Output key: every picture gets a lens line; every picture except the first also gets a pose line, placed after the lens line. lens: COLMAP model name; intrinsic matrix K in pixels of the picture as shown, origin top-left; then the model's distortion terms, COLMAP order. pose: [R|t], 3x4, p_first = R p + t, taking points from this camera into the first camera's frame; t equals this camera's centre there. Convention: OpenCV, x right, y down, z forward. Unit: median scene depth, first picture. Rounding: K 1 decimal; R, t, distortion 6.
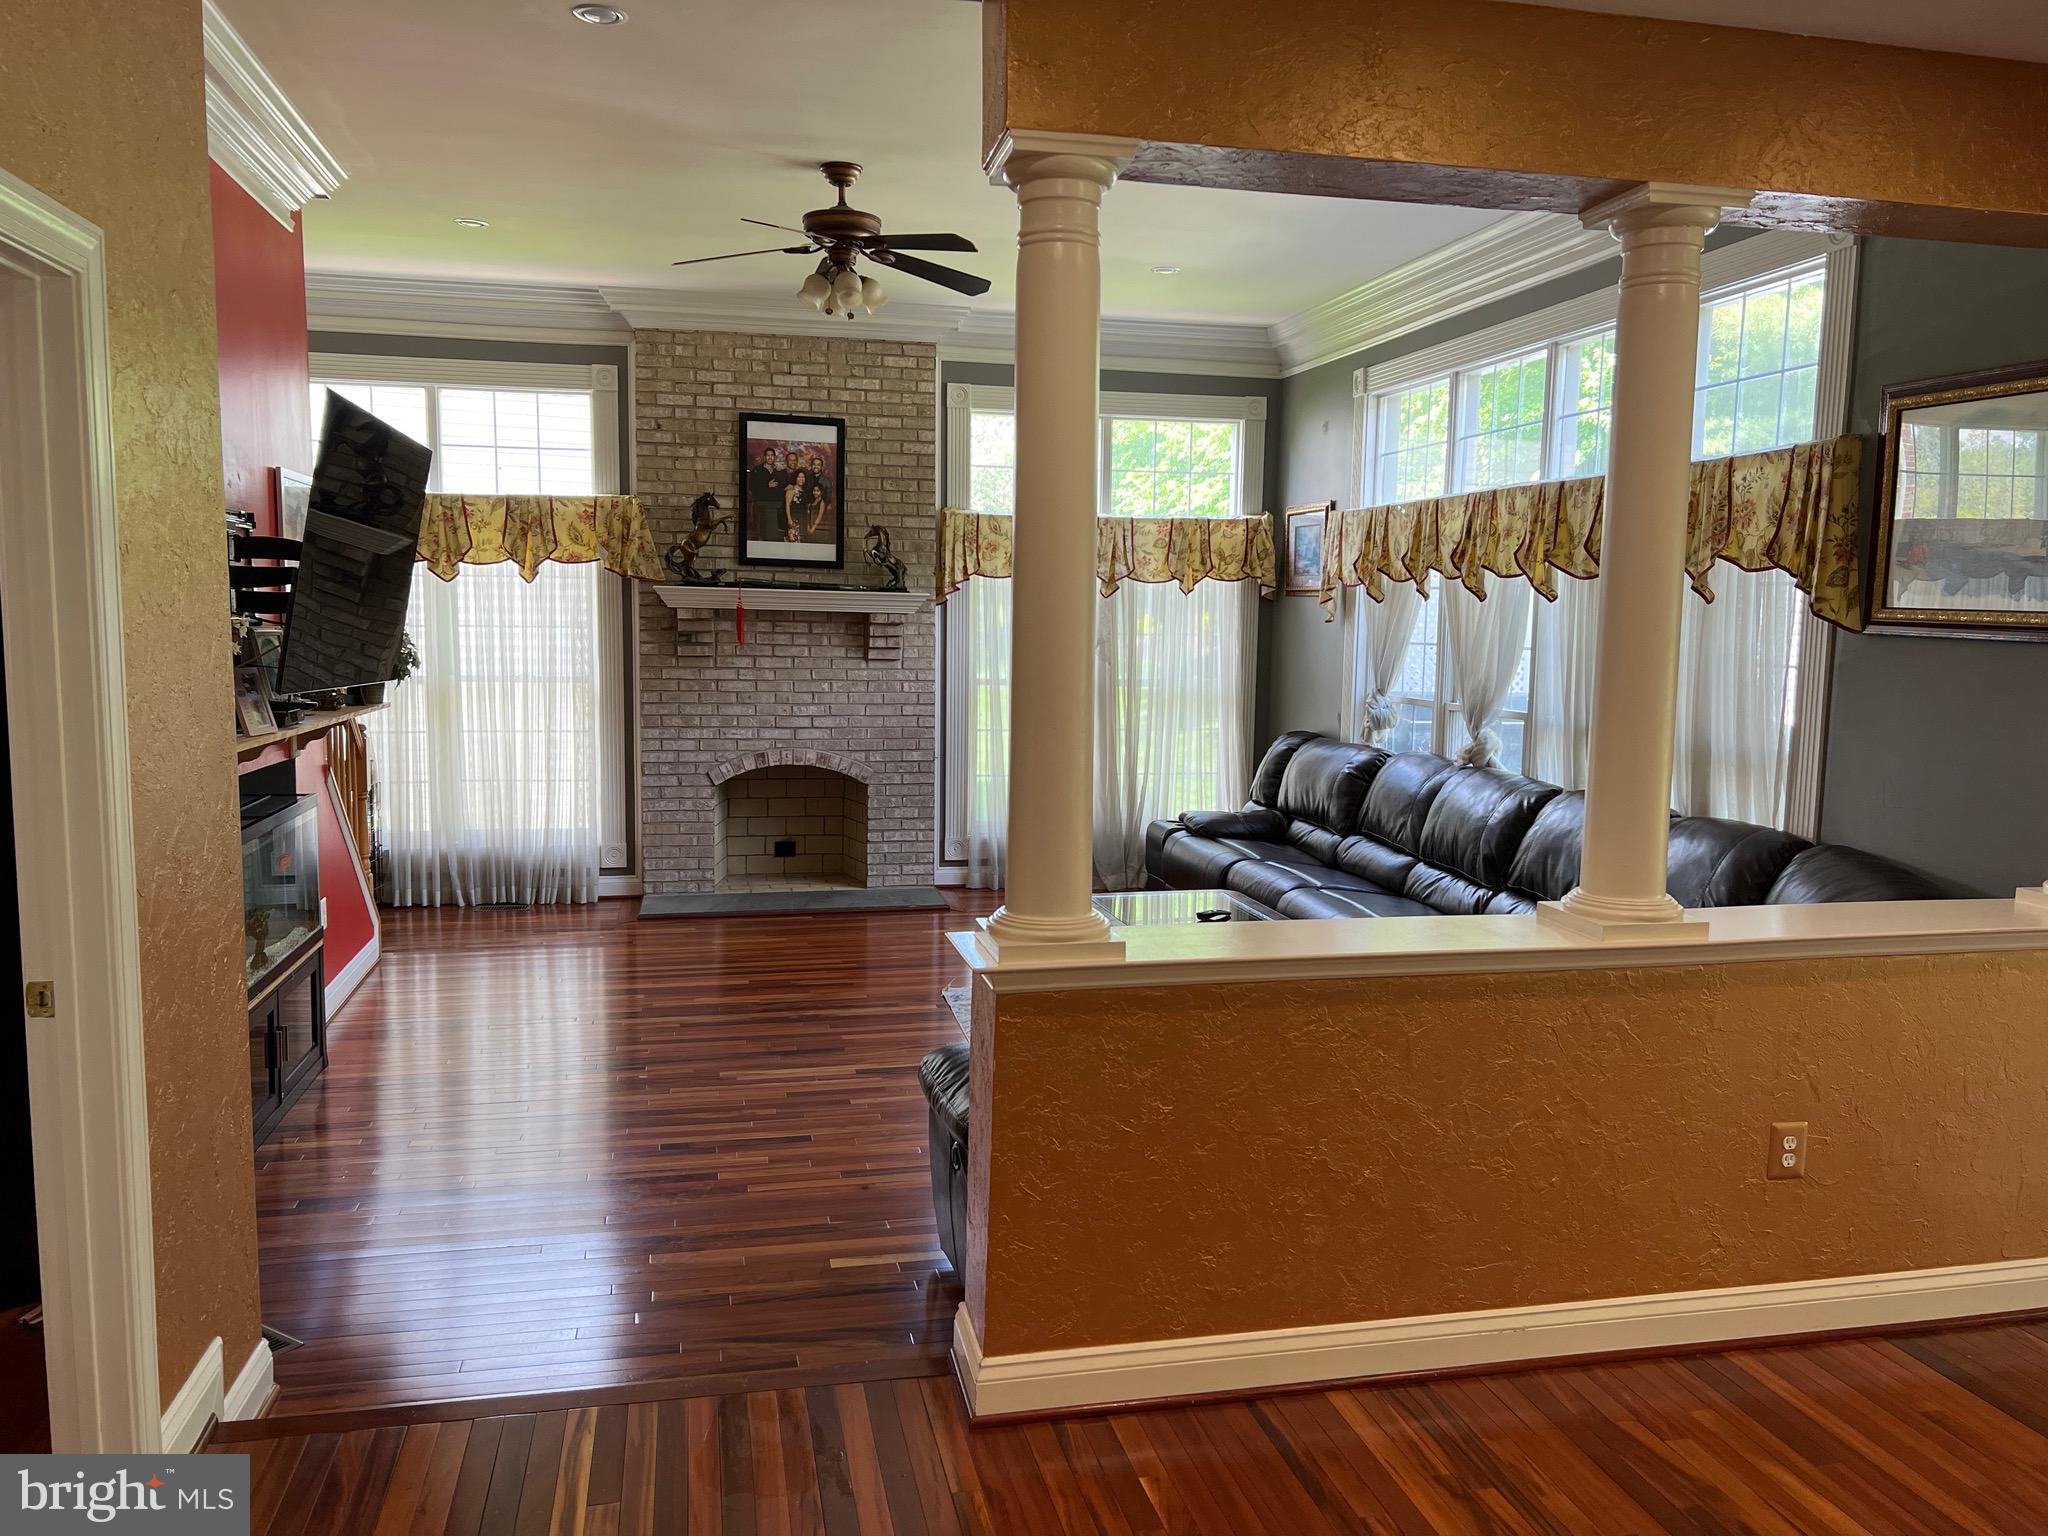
lens RADIAL K [[1538.4, 0, 1088.4], [0, 1538.4, 852.8], [0, 0, 1]] dist [0.041780, -0.068822]
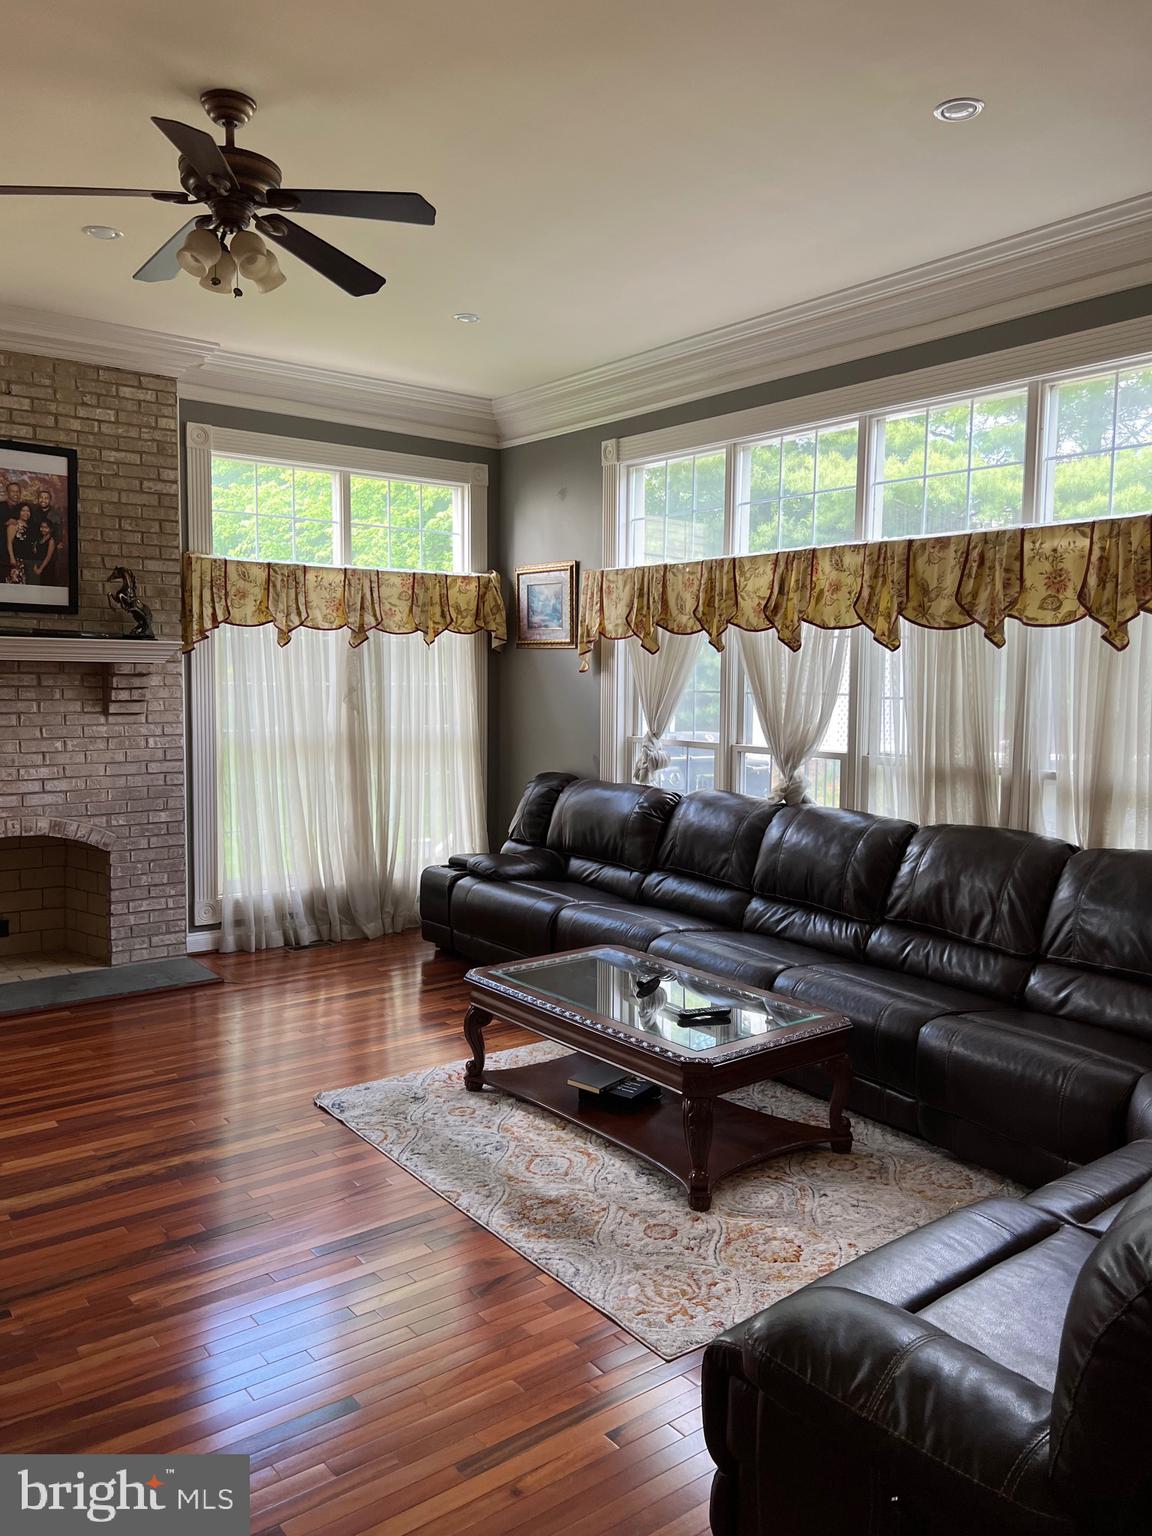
lens RADIAL K [[1153.8, 0, 623.5], [0, 1153.8, 781.0], [0, 0, 1]] dist [0.041780, -0.068822]
pose [[0.906176, -0.043808, 0.420625, -0.161679], [0.067652, 0.996828, -0.041926, -0.038242], [-0.417454, 0.066449, 0.906265, 0.265632]]
